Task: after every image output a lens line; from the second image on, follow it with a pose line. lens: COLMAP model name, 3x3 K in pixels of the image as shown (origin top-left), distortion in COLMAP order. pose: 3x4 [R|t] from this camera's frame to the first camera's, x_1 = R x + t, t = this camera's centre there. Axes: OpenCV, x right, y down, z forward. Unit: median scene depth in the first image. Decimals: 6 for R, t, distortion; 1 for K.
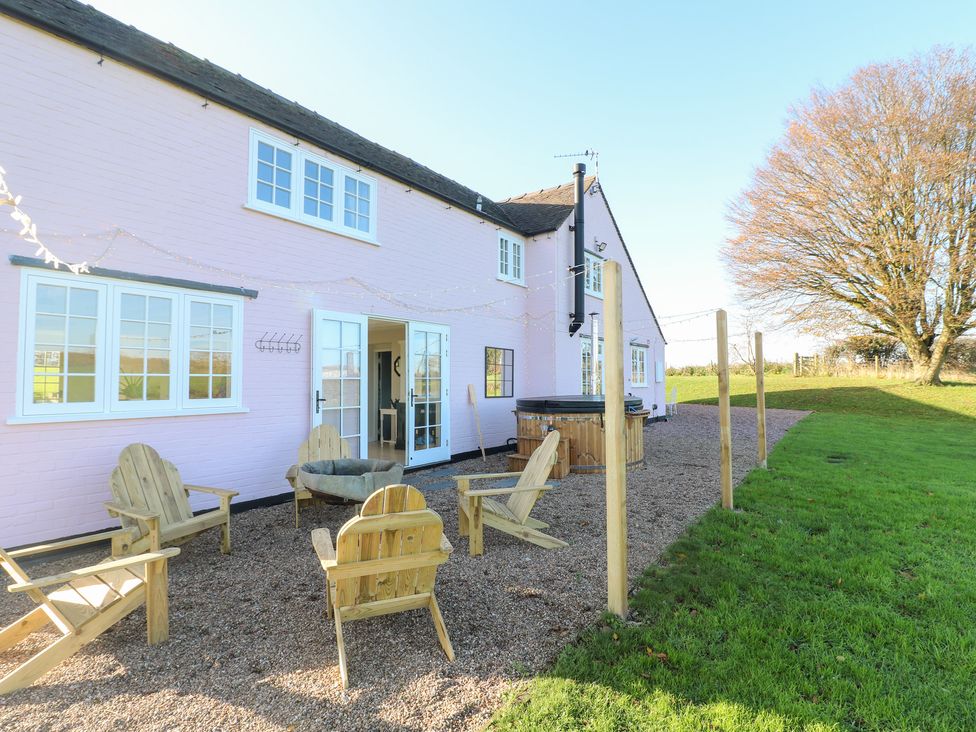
lens RADIAL K [[507.0, 0, 487.3], [0, 507.0, 366.9], [0, 0, 1]] dist [-0.004500, -0.007857]
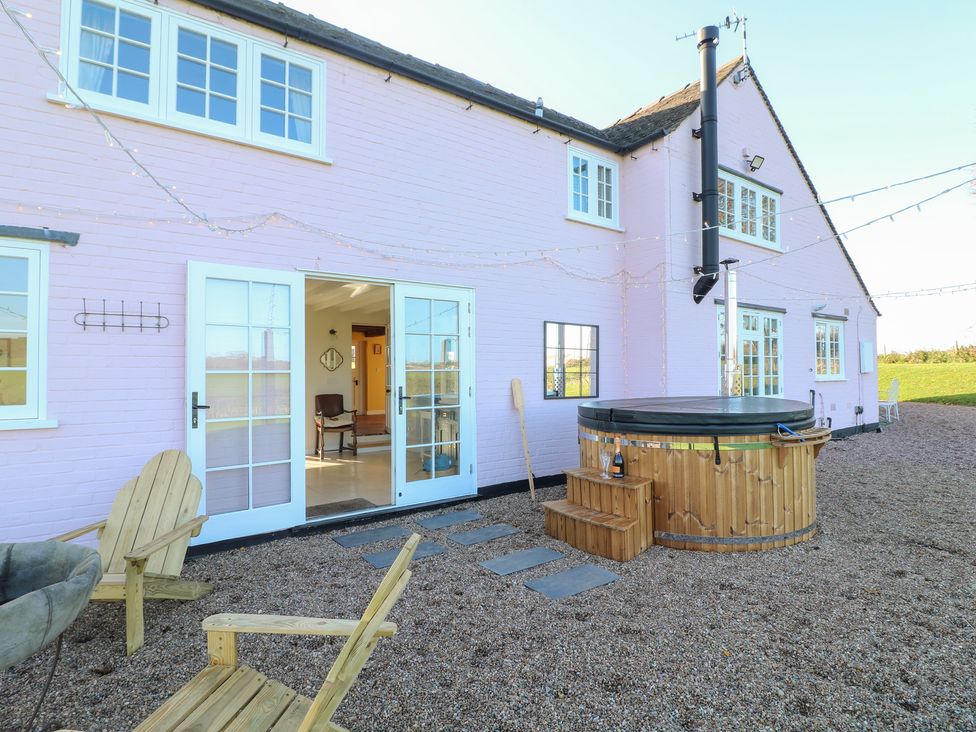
lens RADIAL K [[507.0, 0, 491.7], [0, 507.0, 364.0], [0, 0, 1]] dist [-0.004500, -0.007857]
pose [[0.946921, -0.009378, -0.321329, 0.151696], [0.013830, 0.999837, 0.011577, 0.007349], [0.321169, -0.015406, 0.946897, 0.379078]]
